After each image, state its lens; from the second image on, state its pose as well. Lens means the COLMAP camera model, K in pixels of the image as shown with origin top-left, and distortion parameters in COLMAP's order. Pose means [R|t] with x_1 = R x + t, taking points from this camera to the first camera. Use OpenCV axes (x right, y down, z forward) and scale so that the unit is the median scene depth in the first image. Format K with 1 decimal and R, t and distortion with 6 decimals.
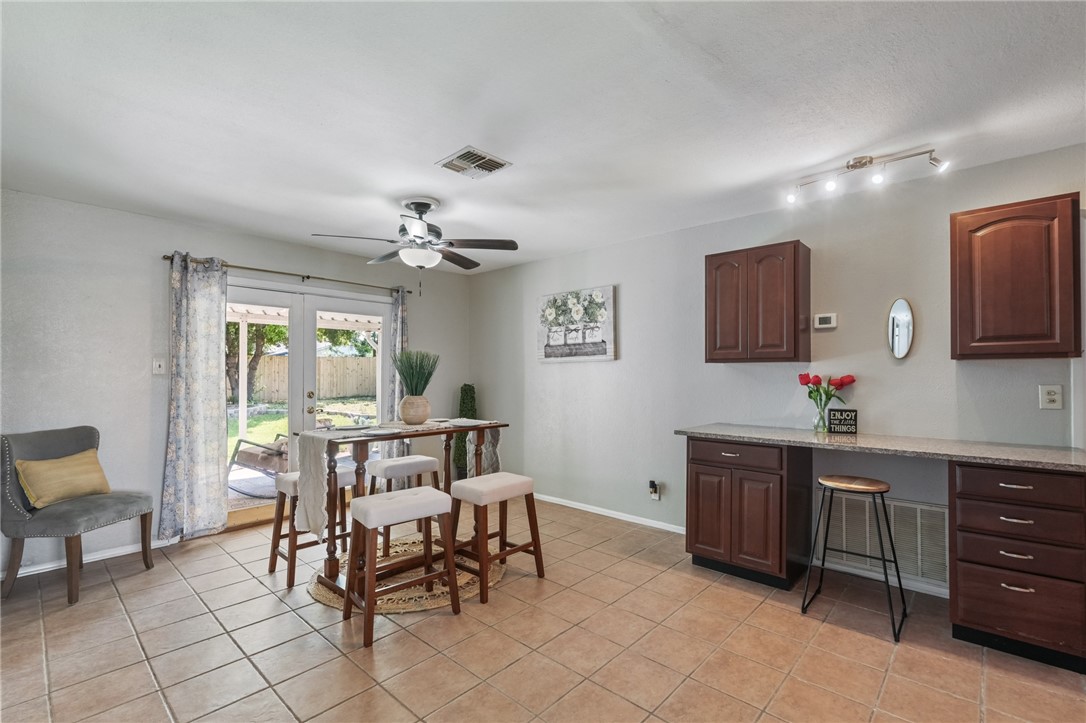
lens RADIAL K [[478.6, 0, 547.6], [0, 478.6, 370.1], [0, 0, 1]] dist [-0.000359, 0.000094]
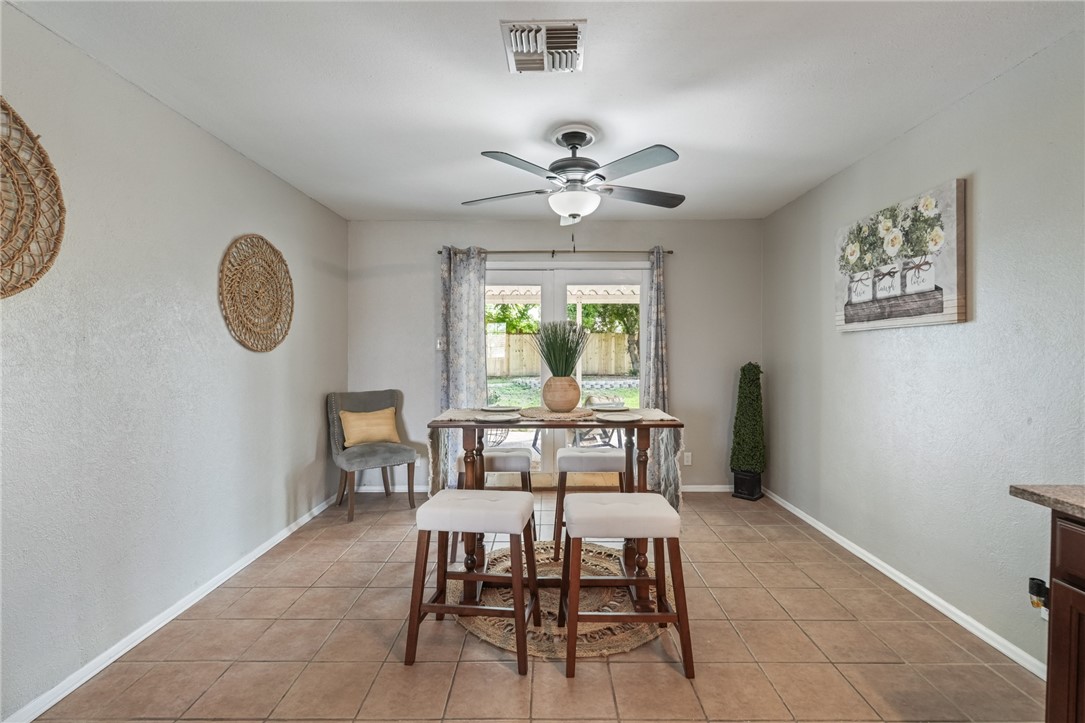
lens RADIAL K [[478.6, 0, 544.5], [0, 478.6, 357.9], [0, 0, 1]] dist [-0.001429, -0.000121]
pose [[0.672271, 0.010910, -0.740225, 0.213063], [0.008079, 0.999724, 0.022072, 0.002565], [0.740261, -0.020819, 0.671997, 0.305016]]
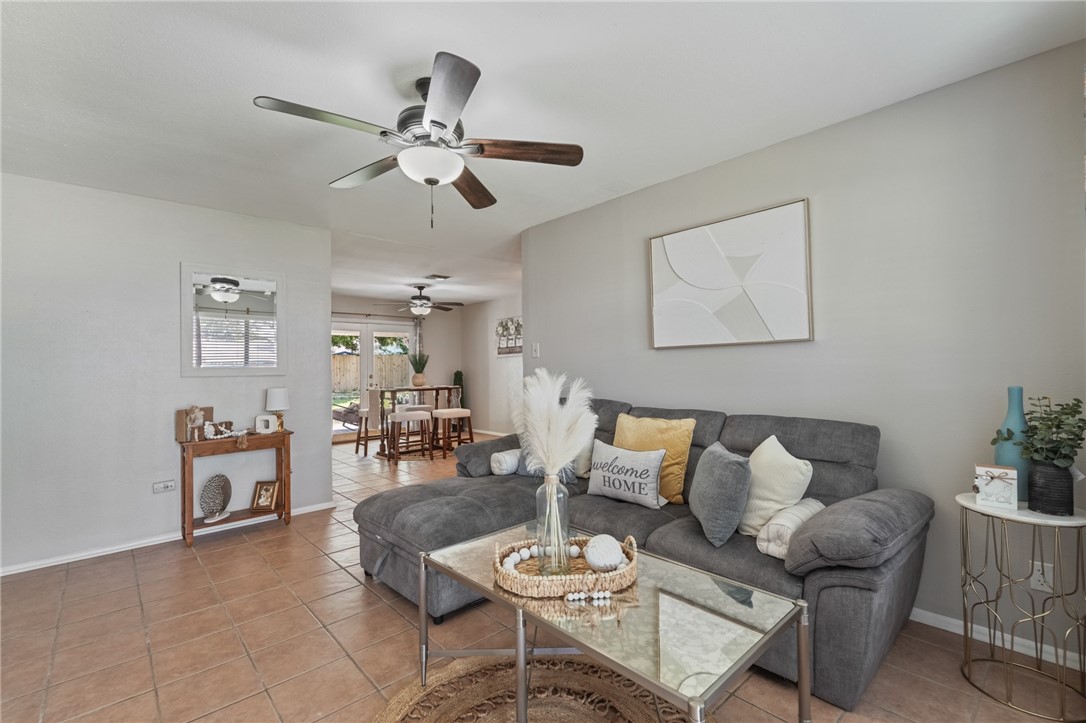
lens RADIAL K [[476.3, 0, 550.8], [0, 476.3, 357.3], [0, 0, 1]] dist [0.001223, 0.000443]
pose [[0.996601, -0.015191, -0.080968, 0.362048], [0.013962, 0.999779, -0.015719, 0.015887], [0.081189, 0.014535, 0.996593, -0.810537]]
